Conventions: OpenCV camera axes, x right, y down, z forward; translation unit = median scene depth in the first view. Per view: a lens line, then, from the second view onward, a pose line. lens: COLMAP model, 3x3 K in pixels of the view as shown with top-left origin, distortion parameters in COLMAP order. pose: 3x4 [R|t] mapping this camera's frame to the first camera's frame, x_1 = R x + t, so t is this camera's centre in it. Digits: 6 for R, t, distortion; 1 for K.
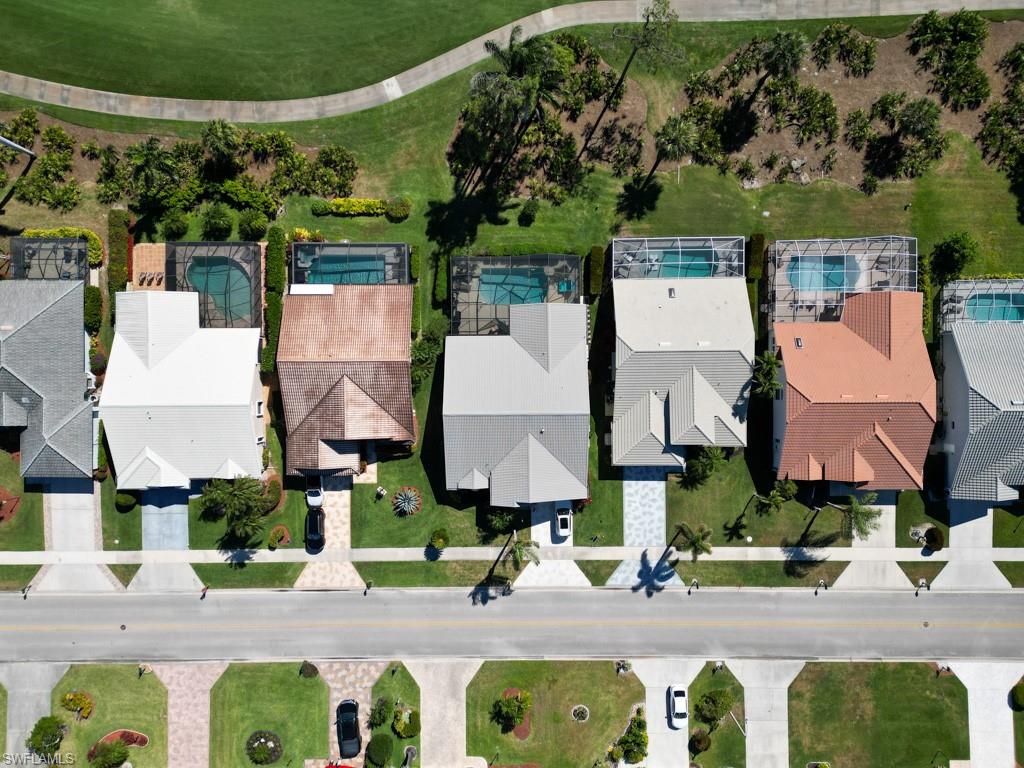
lens RADIAL K [[715.8, 0, 513.6], [0, 715.8, 385.7], [0, 0, 1]] dist [0.067972, -0.058945]
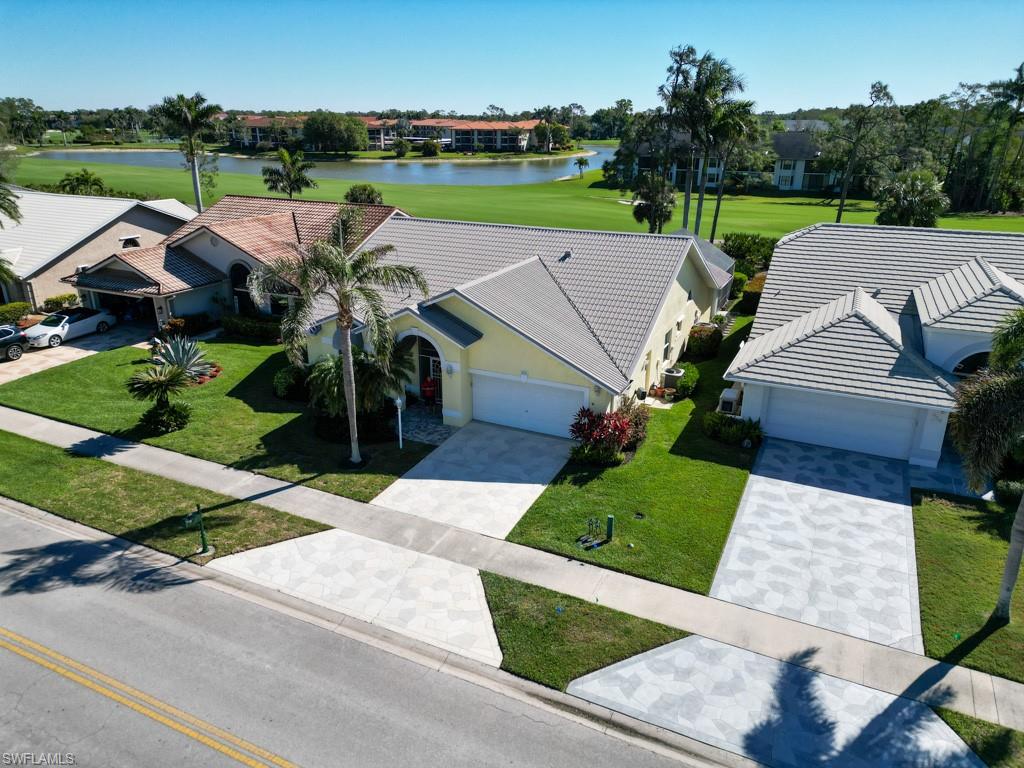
lens RADIAL K [[715.8, 0, 507.1], [0, 715.8, 386.3], [0, 0, 1]] dist [0.067972, -0.058945]
pose [[0.896875, 0.167362, -0.409396, 0.179056], [-0.441943, 0.302813, -0.844388, 0.421631], [-0.017348, 0.938240, 0.345550, 0.864132]]
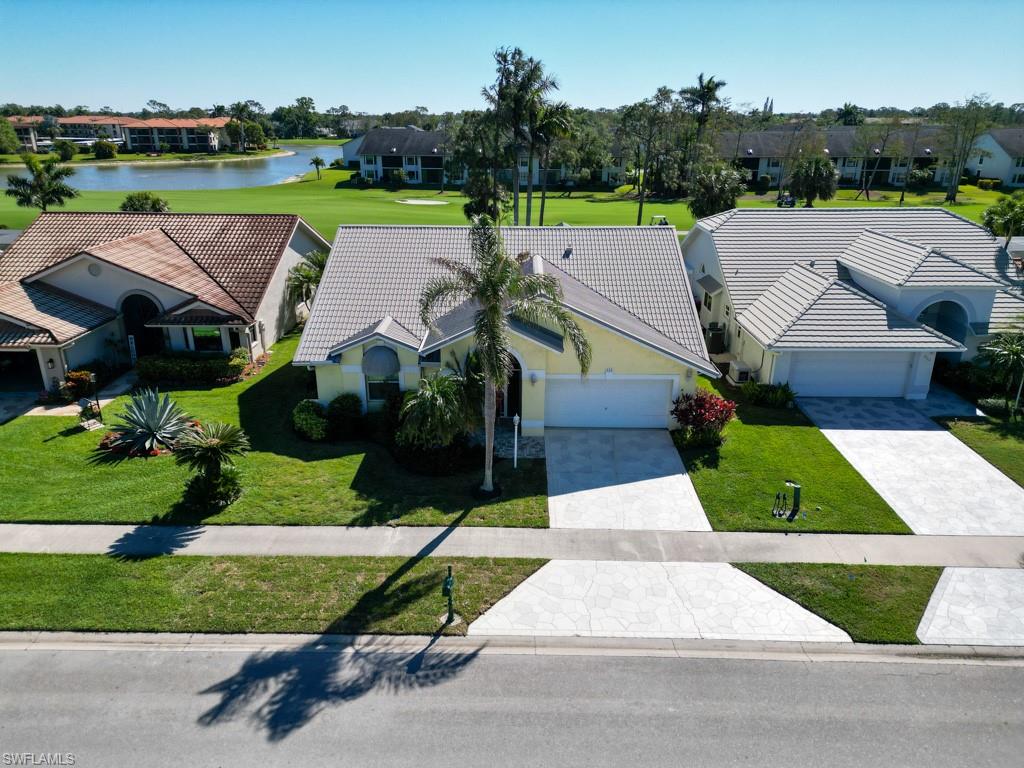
lens RADIAL K [[715.8, 0, 509.6], [0, 715.8, 387.6], [0, 0, 1]] dist [0.067972, -0.058945]
pose [[0.999654, 0.020870, -0.015997, 0.013345], [-0.022158, 0.340962, -0.939816, 0.450976], [-0.014160, 0.939846, 0.341306, 0.867632]]
